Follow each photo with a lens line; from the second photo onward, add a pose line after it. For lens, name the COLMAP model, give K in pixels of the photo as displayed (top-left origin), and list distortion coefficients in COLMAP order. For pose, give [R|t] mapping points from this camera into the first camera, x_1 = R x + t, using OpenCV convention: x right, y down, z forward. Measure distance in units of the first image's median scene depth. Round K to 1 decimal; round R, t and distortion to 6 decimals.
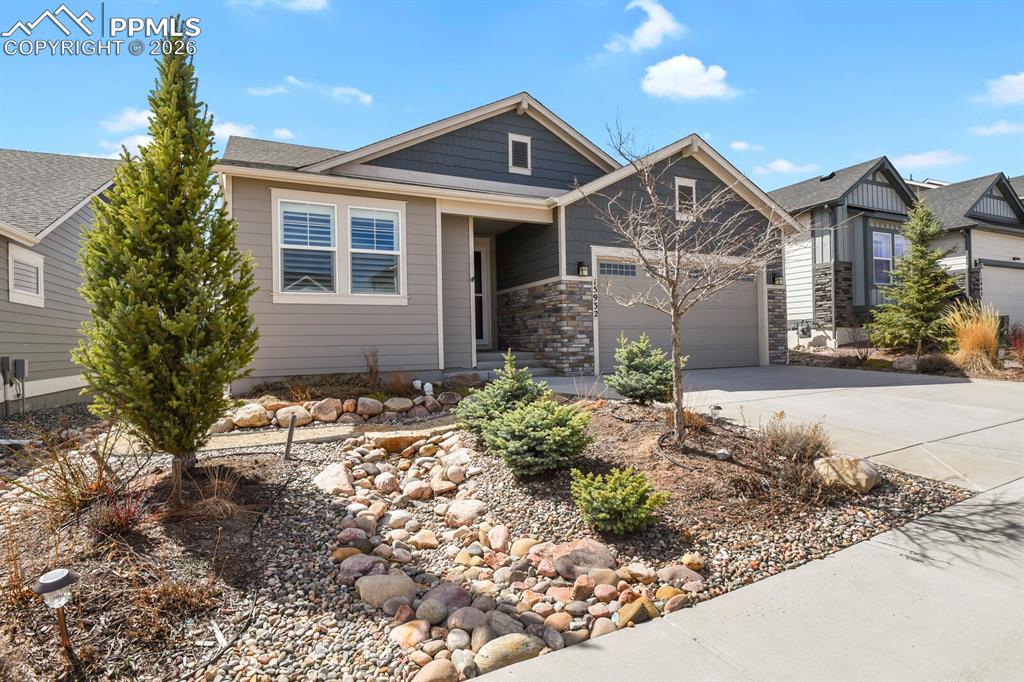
lens RADIAL K [[522.6, 0, 520.2], [0, 522.6, 340.6], [0, 0, 1]] dist [-0.000963, -0.000898]
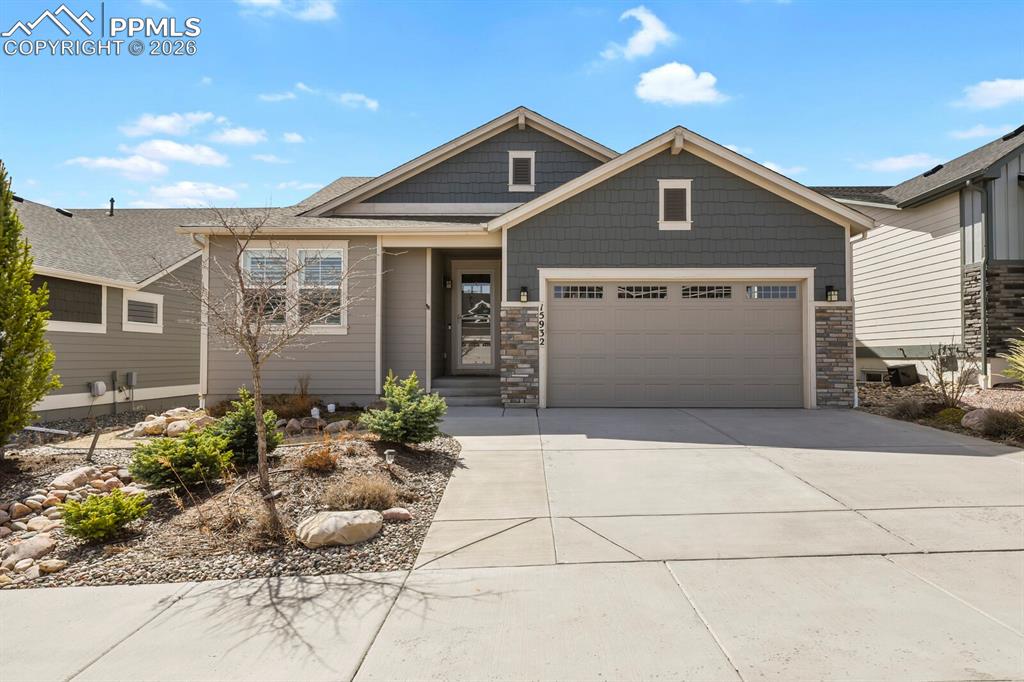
lens RADIAL K [[581.5, 0, 512.0], [0, 581.5, 341.0], [0, 0, 1]] dist [0.017143, -0.001113]
pose [[0.894480, 0.008667, -0.447023, 0.556789], [-0.016506, 0.999771, -0.013645, -0.037730], [0.446802, 0.019584, 0.894418, 0.055431]]
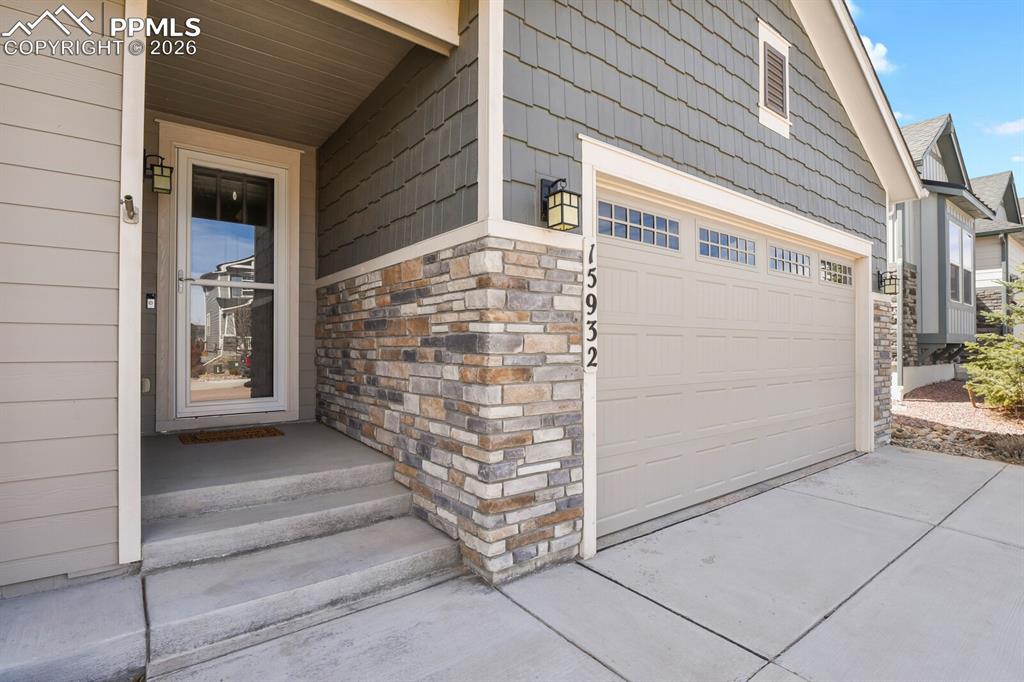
lens RADIAL K [[497.6, 0, 518.2], [0, 497.6, 341.6], [0, 0, 1]] dist [-0.013745, -0.002841]
pose [[0.979912, 0.025010, 0.197854, 0.043956], [-0.024180, 0.999686, -0.006609, -0.057521], [-0.197958, 0.001692, 0.980209, 0.720659]]
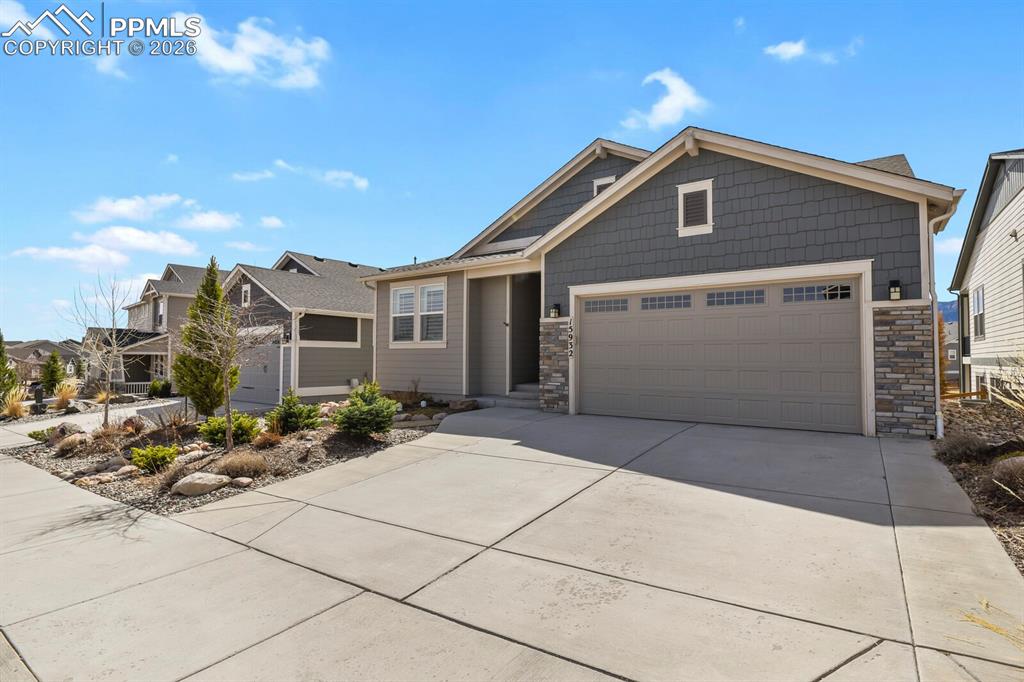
lens RADIAL K [[497.6, 0, 518.2], [0, 497.6, 341.6], [0, 0, 1]] dist [-0.013745, -0.002841]
pose [[0.483637, -0.007335, -0.875238, 0.938417], [-0.008242, 0.999882, -0.012934, -0.060816], [0.875230, 0.013470, 0.483520, 0.443680]]
